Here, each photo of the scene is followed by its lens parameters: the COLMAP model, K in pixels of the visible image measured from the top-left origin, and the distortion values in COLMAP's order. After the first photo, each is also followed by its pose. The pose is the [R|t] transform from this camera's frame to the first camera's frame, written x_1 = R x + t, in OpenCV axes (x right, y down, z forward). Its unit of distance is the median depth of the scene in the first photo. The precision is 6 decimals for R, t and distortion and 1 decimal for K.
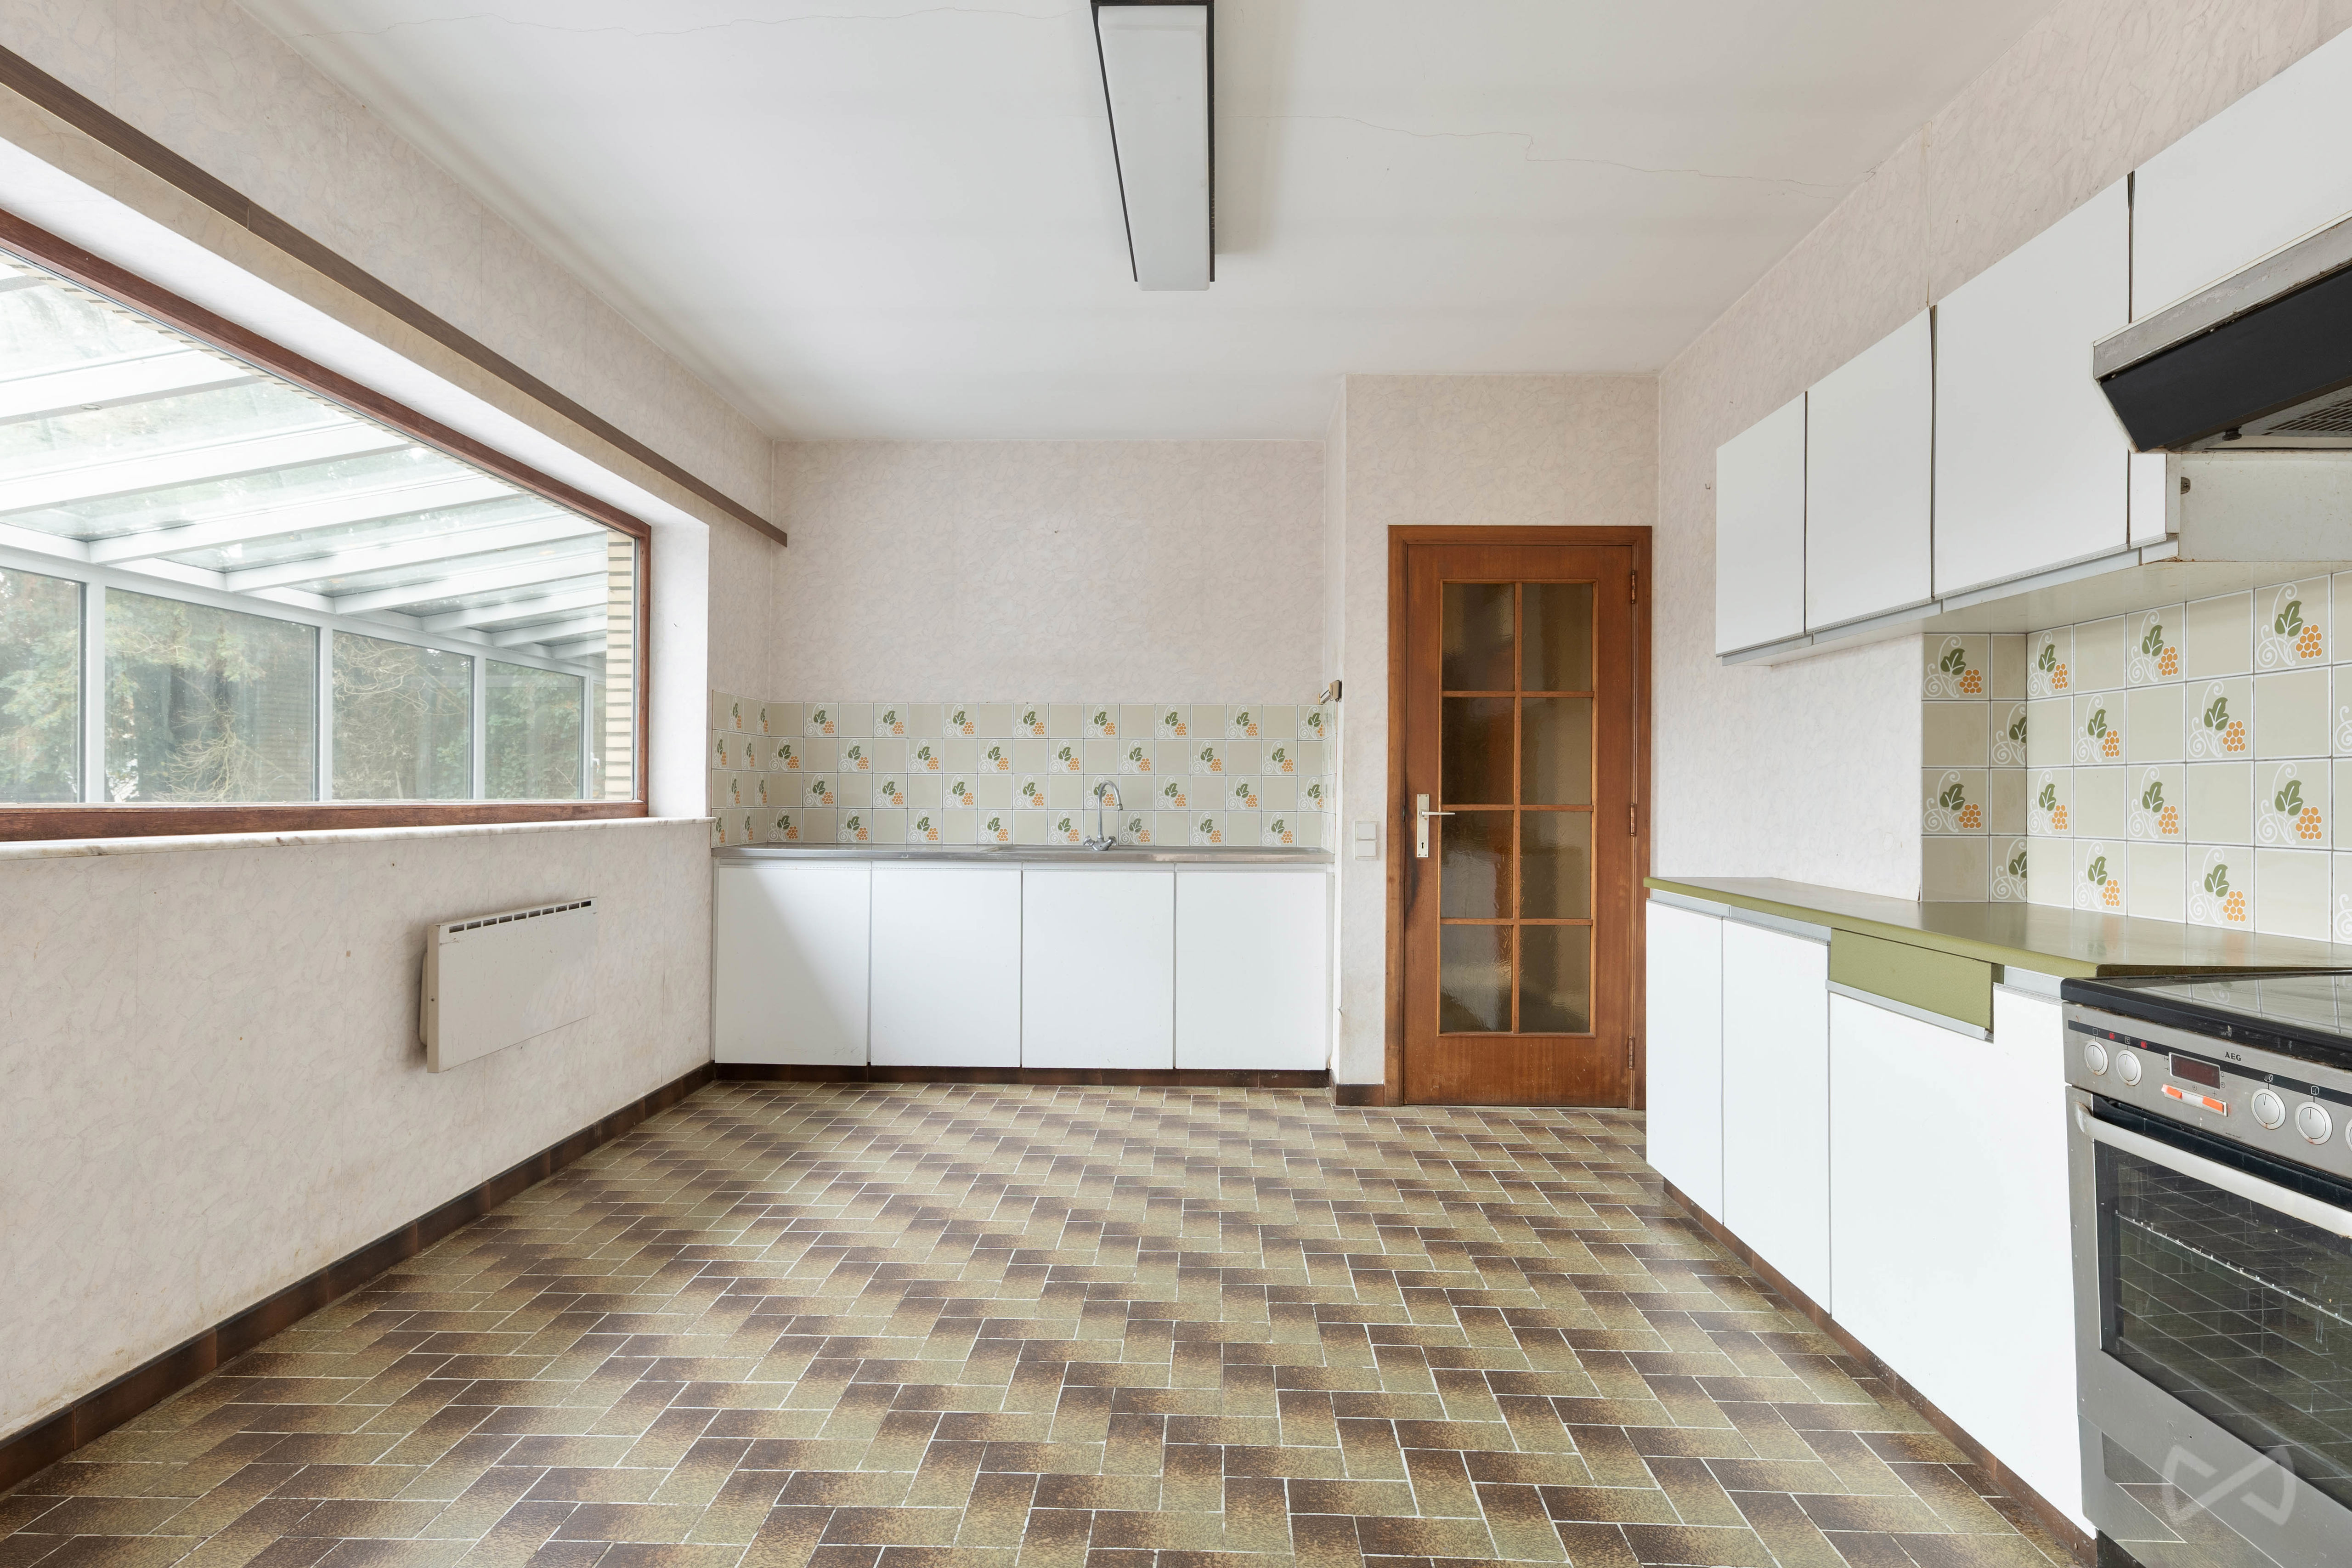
lens RADIAL K [[1209.2, 0, 1176.0], [0, 1209.2, 784.0], [0, 0, 1]] dist [0.002538, 0.000597]
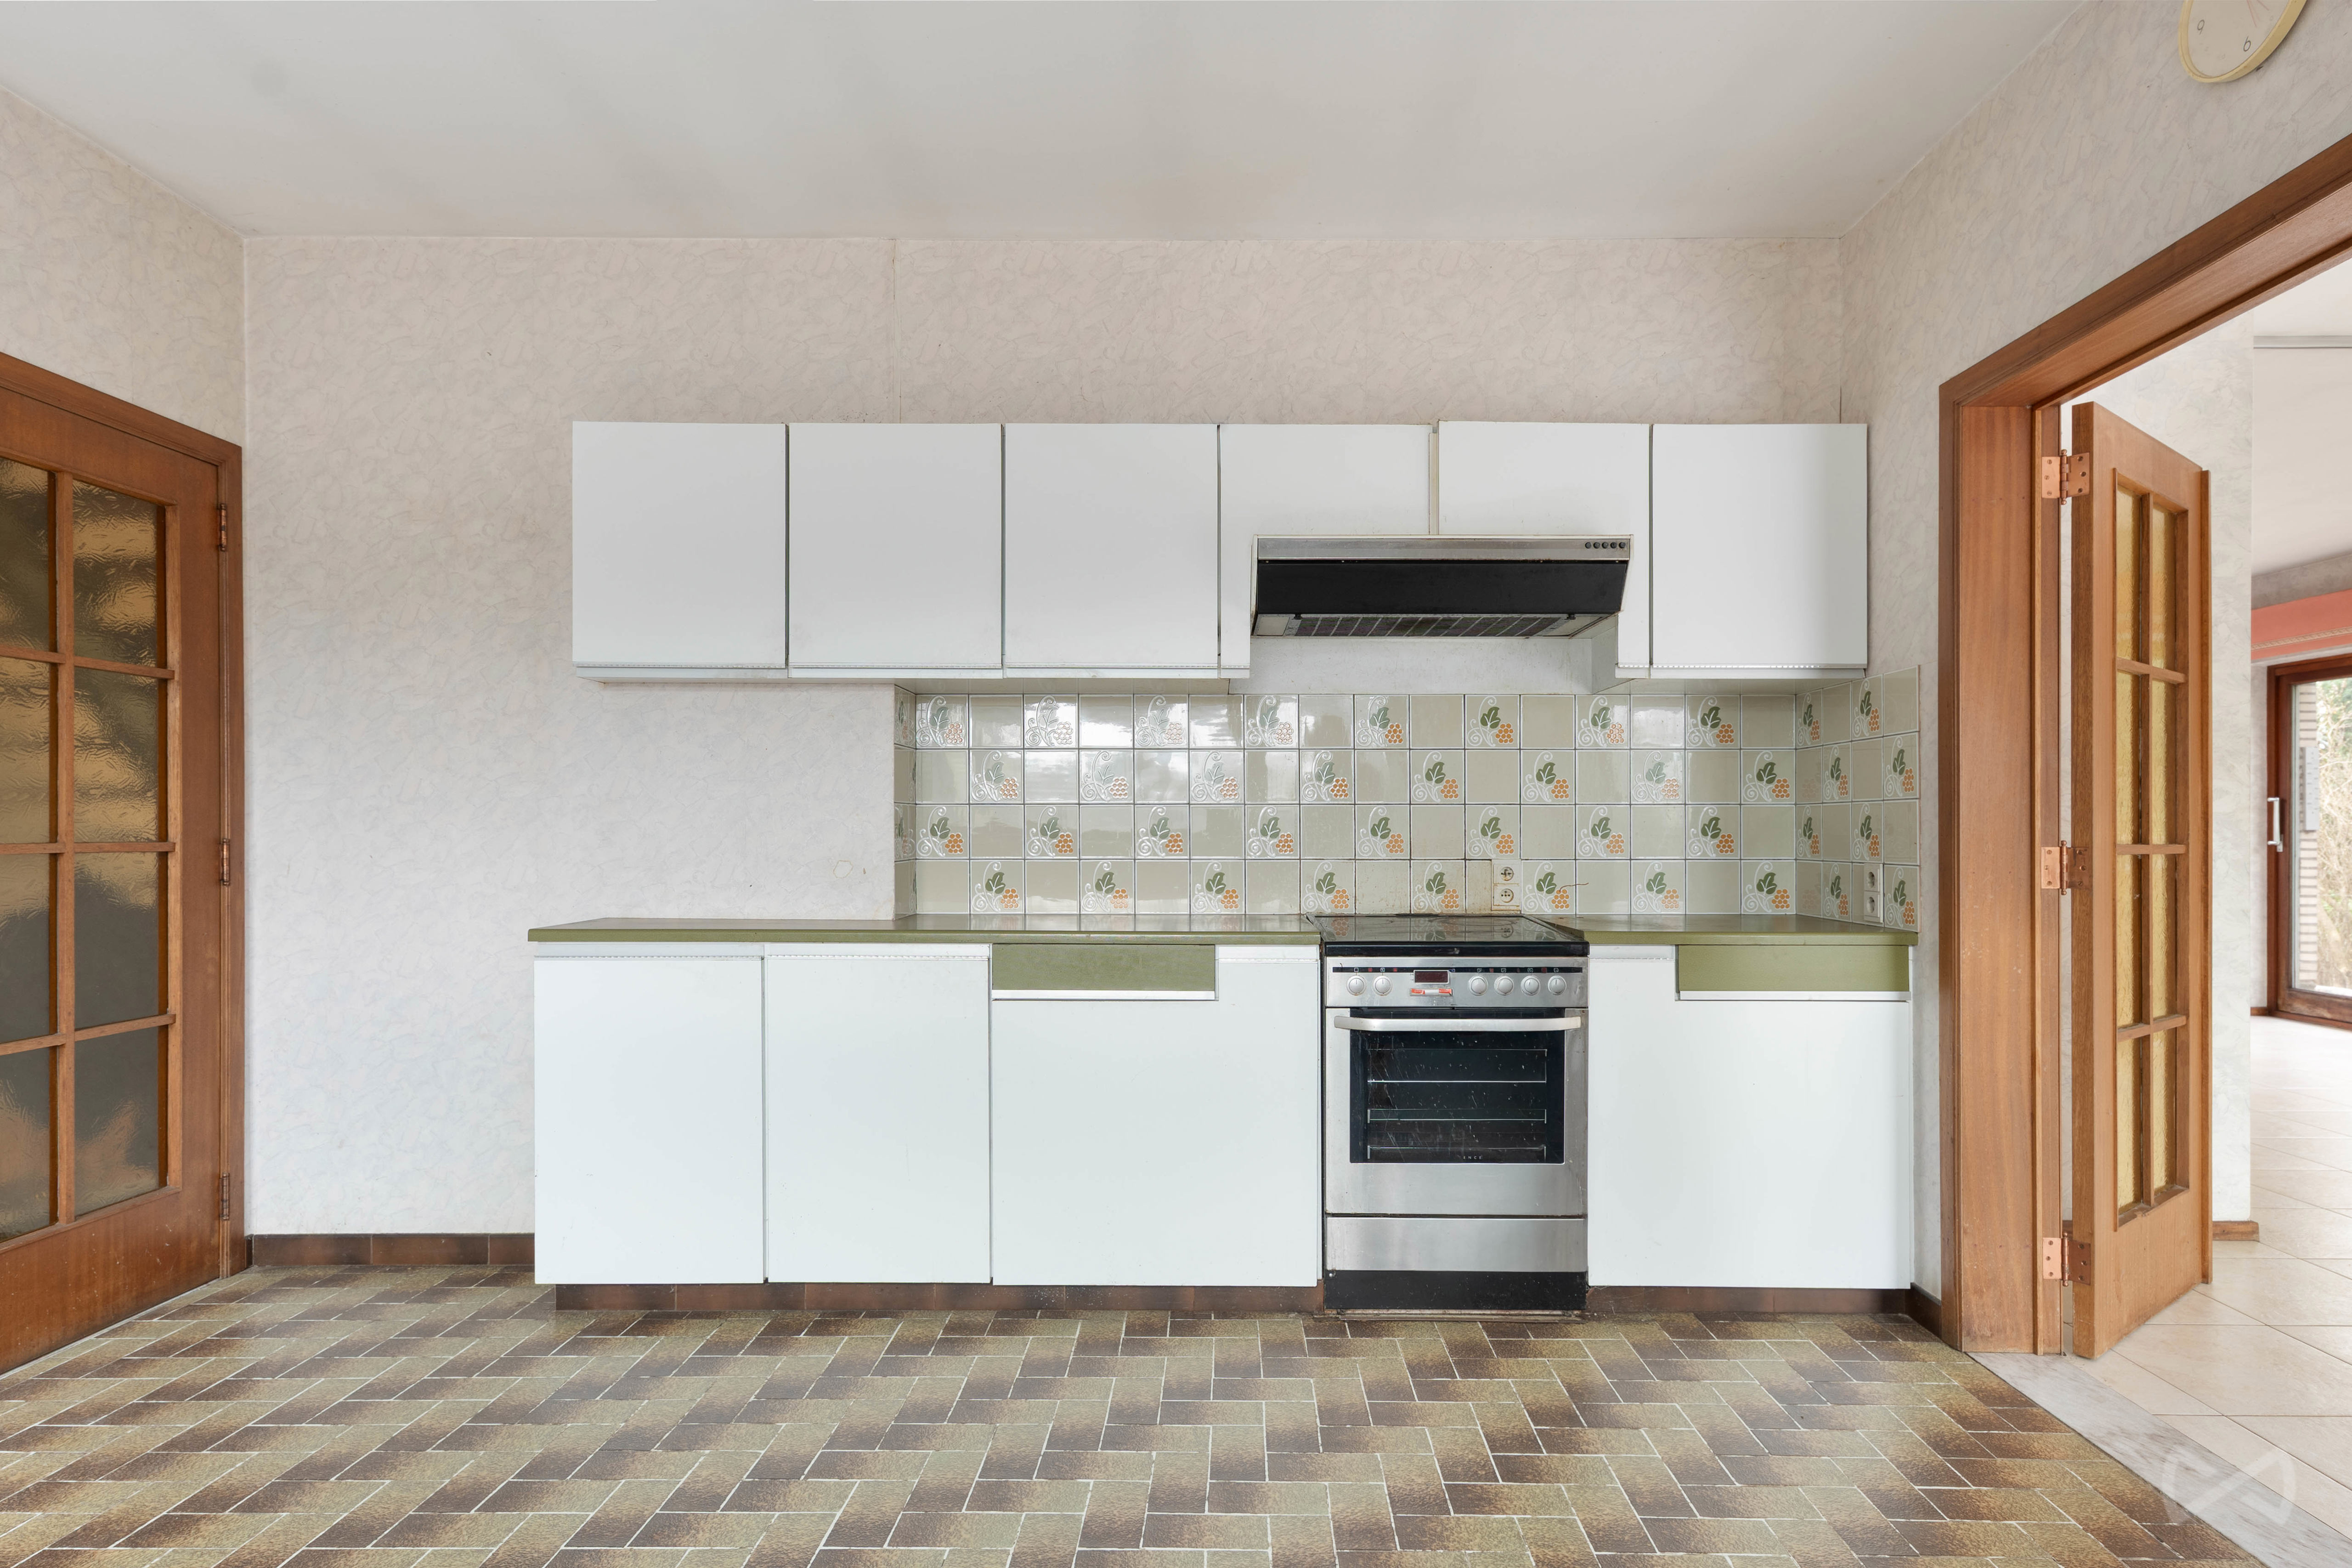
lens RADIAL K [[1245.0, 0, 1176.0], [0, 1245.0, 830.9], [0, 0, 1]] dist [0.001663, 0.000422]
pose [[-0.010970, -0.005225, 0.999926, -0.502992], [-0.009288, 0.999944, 0.005123, 0.004104], [-0.999897, -0.009231, -0.011018, 0.669470]]
